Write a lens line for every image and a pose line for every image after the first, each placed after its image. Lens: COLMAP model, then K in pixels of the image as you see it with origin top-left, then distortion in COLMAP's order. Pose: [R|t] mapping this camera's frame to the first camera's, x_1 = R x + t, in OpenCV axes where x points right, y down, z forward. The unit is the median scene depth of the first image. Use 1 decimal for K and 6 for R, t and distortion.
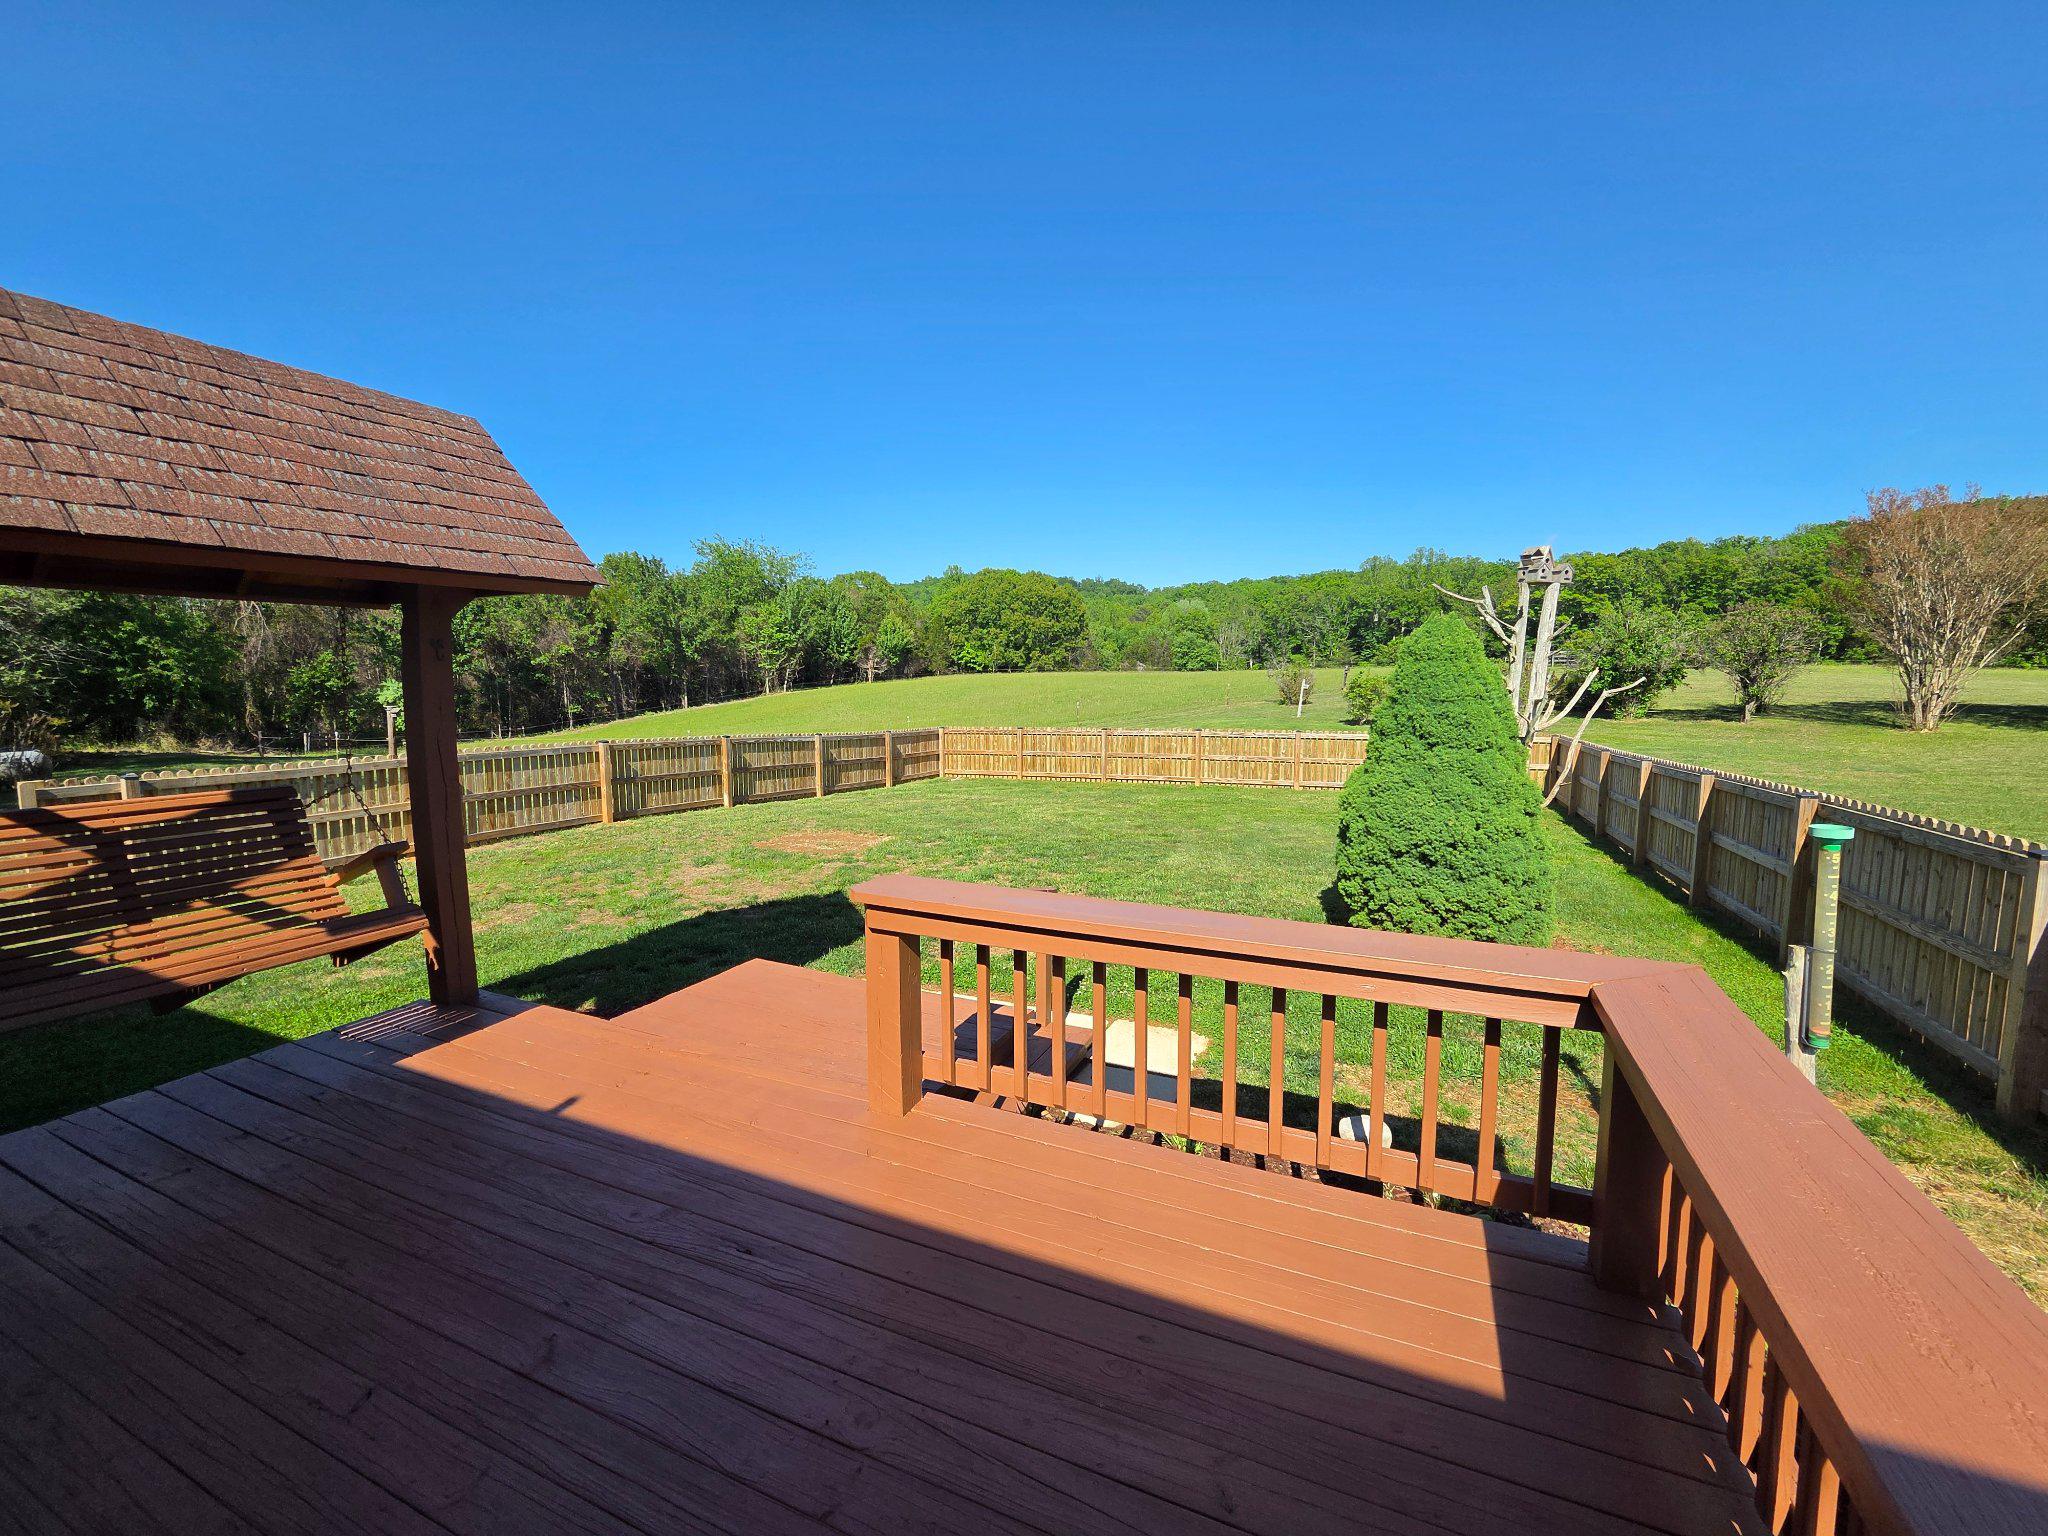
lens RADIAL K [[859.7, 0, 1024.0], [0, 859.7, 768.0], [0, 0, 1]] dist [0.022158, 0.000138]
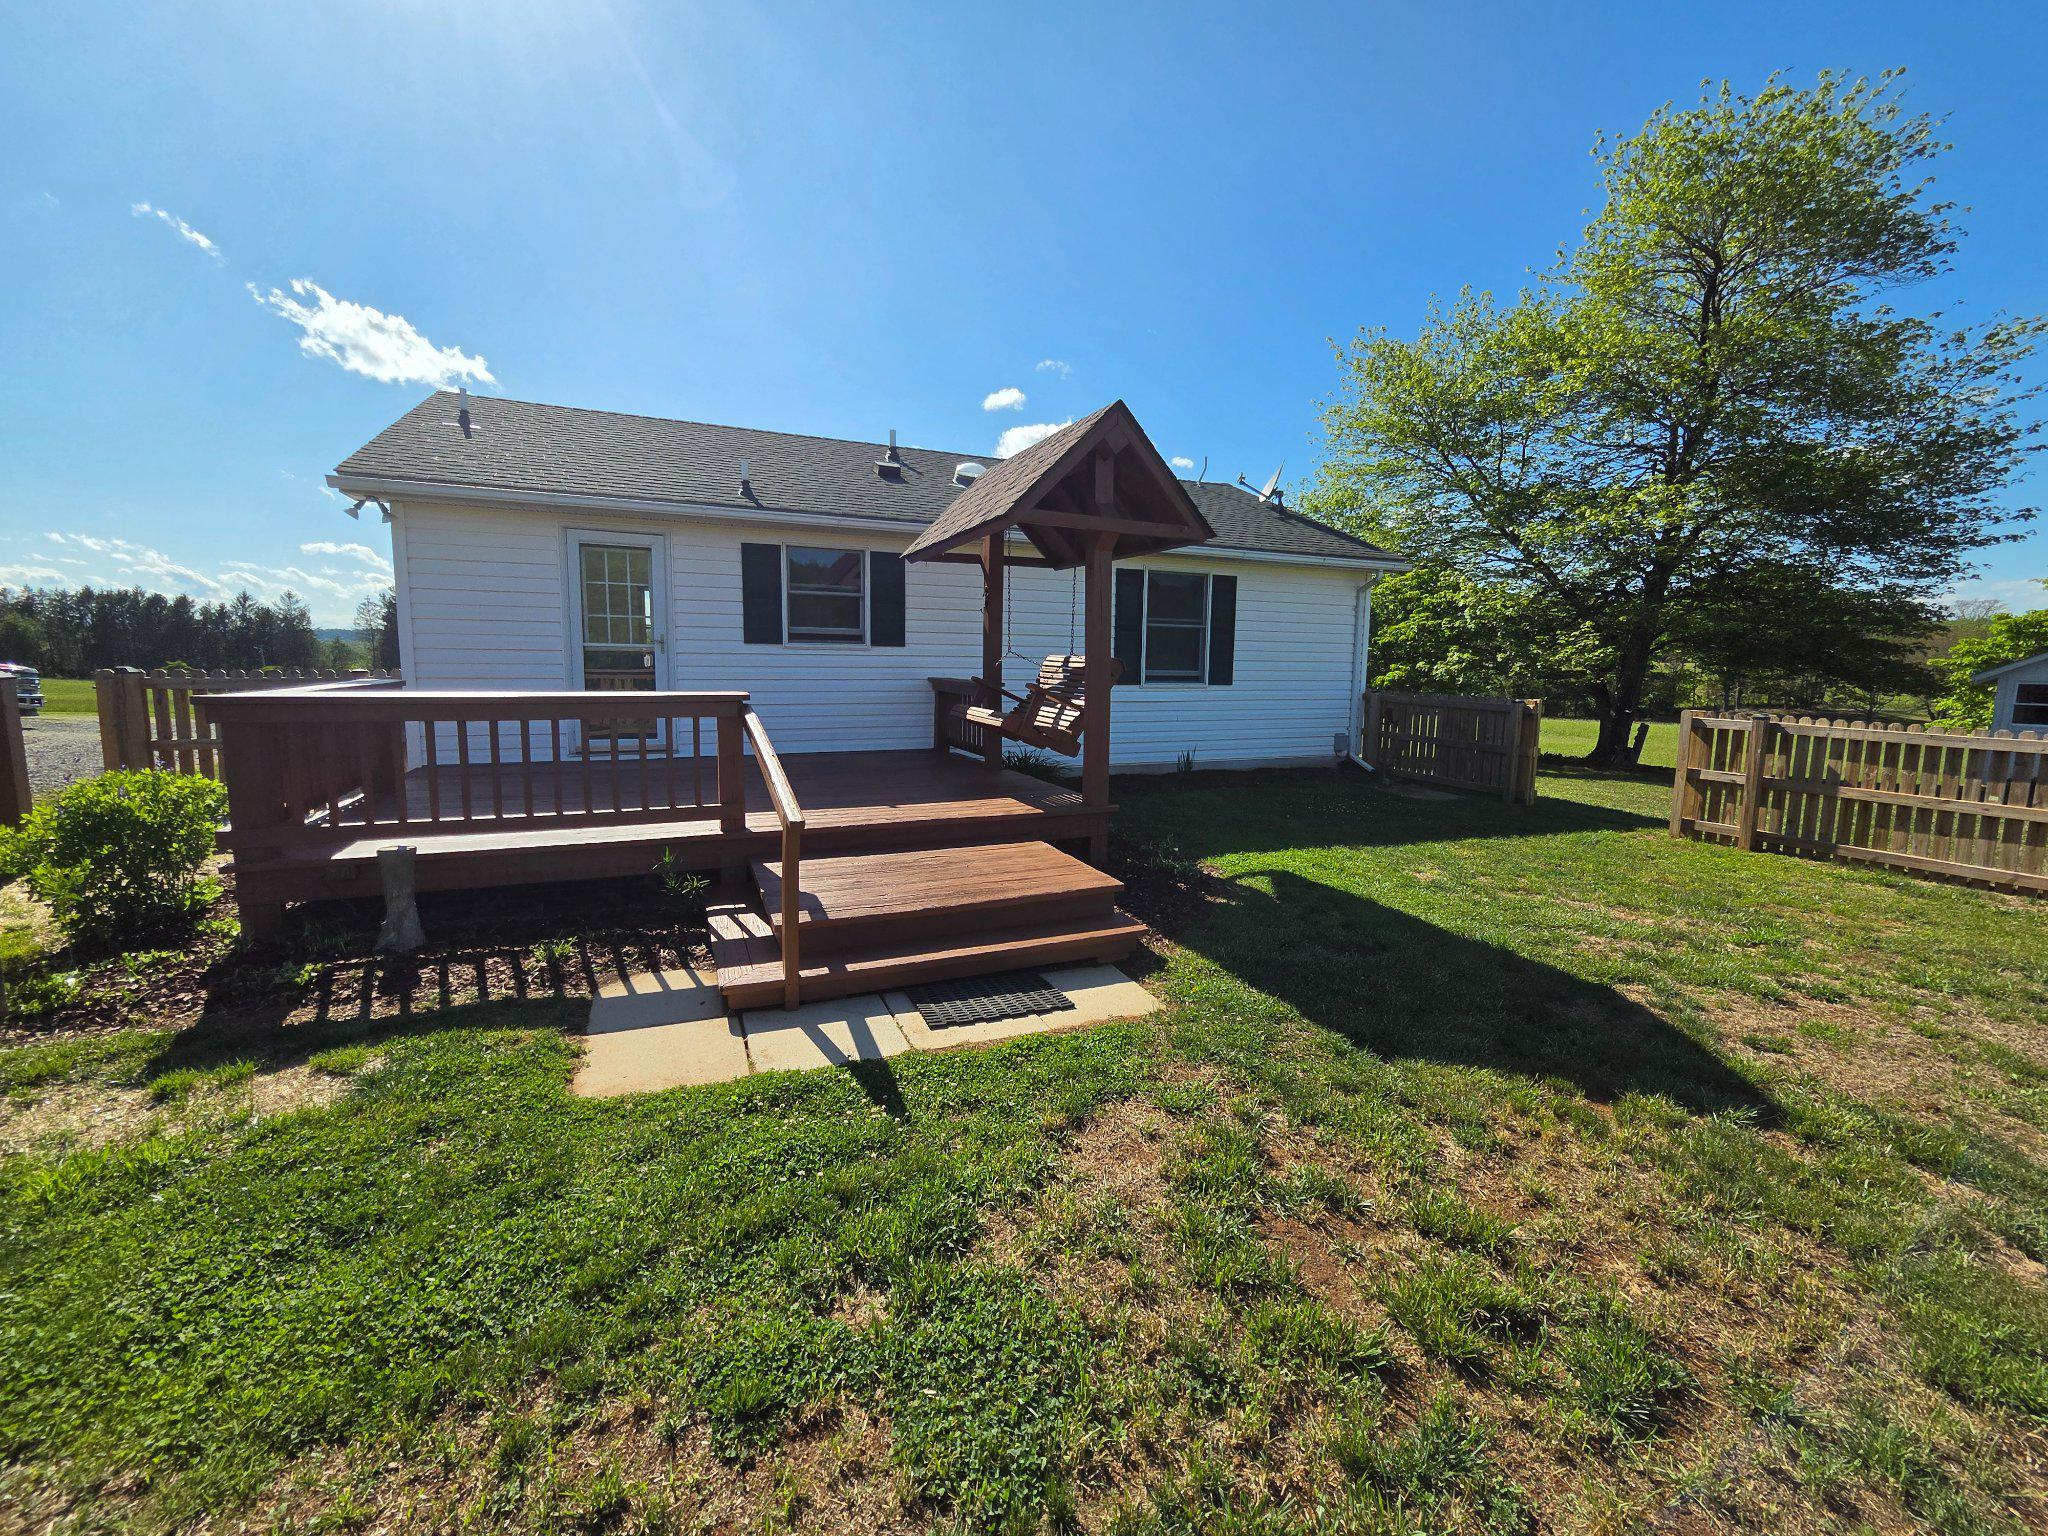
lens RADIAL K [[859.7, 0, 1024.0], [0, 859.7, 768.0], [0, 0, 1]] dist [0.022158, 0.000138]
pose [[-0.684958, 0.092507, -0.722686, 0.355937], [-0.091646, 0.973089, 0.211421, -0.081375], [0.722796, 0.211046, -0.658047, 1.044693]]
